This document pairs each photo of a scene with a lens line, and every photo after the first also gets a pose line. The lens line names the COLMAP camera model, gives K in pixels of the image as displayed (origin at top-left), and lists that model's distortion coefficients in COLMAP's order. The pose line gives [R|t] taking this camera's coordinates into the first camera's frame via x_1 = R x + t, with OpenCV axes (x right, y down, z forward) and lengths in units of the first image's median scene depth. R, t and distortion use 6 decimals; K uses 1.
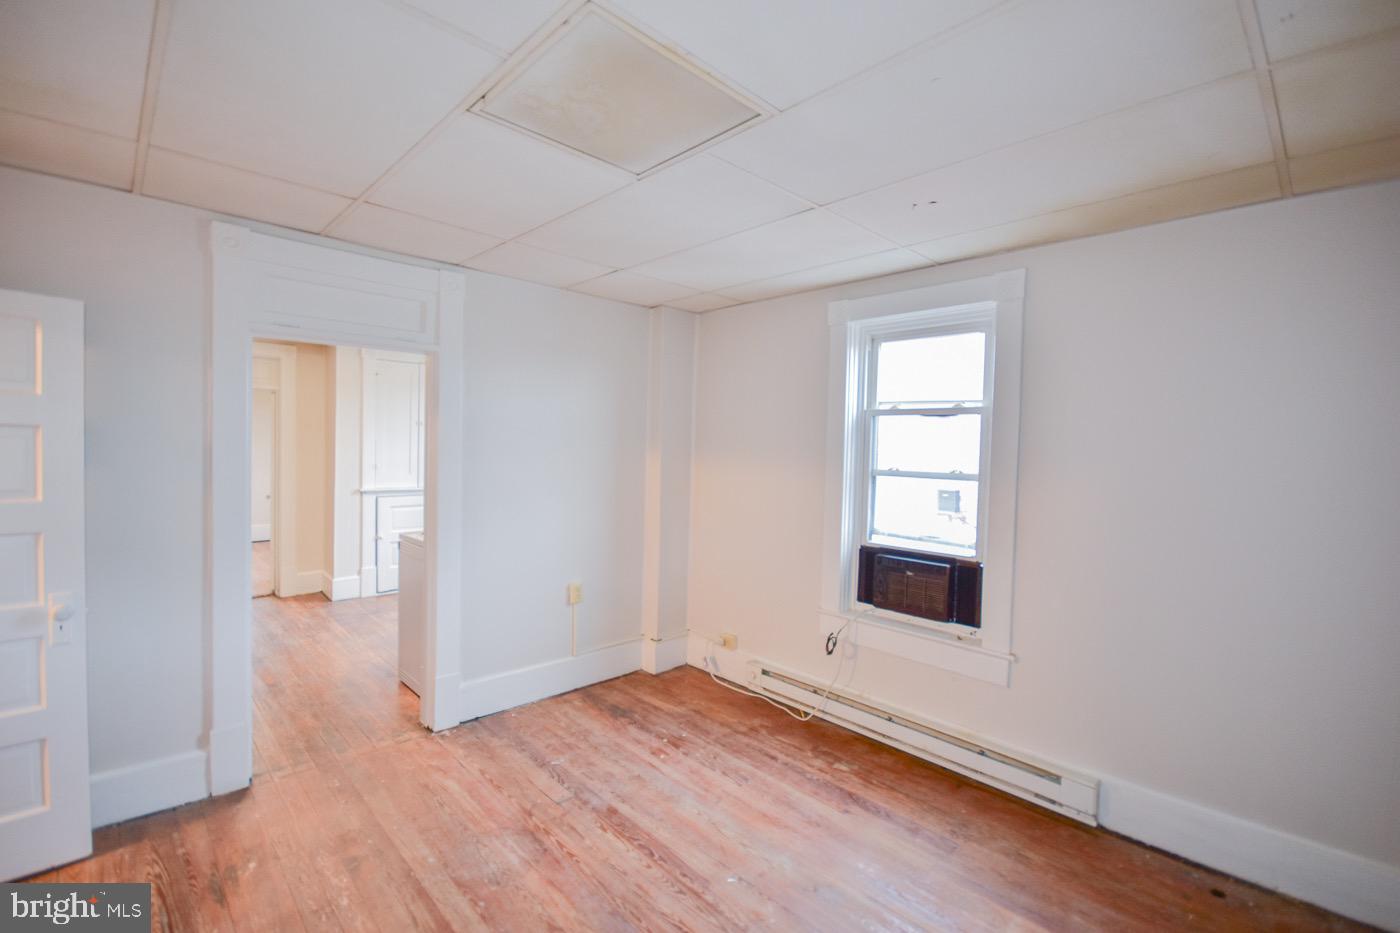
lens RADIAL K [[614.5, 0, 700.1], [0, 614.5, 475.3], [0, 0, 1]] dist [-0.001851, -0.005031]
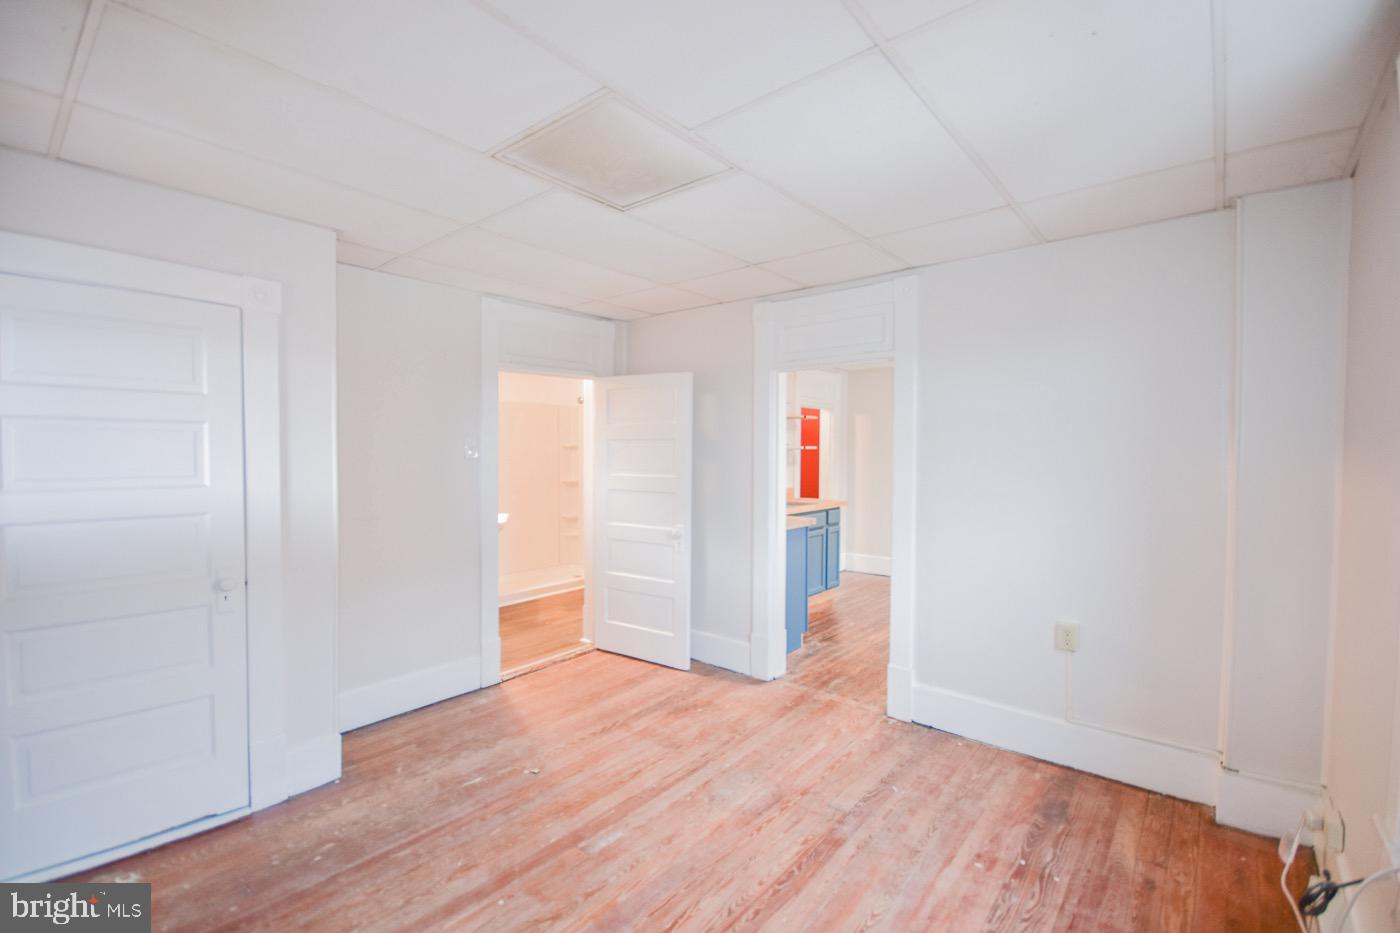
lens RADIAL K [[614.5, 0, 694.1], [0, 614.5, 469.3], [0, 0, 1]] dist [-0.001851, -0.005031]
pose [[0.102787, 0.005676, -0.994687, 0.601867], [-0.045056, 0.998984, 0.001045, 0.008415], [0.993682, 0.044710, 0.102938, 0.560692]]
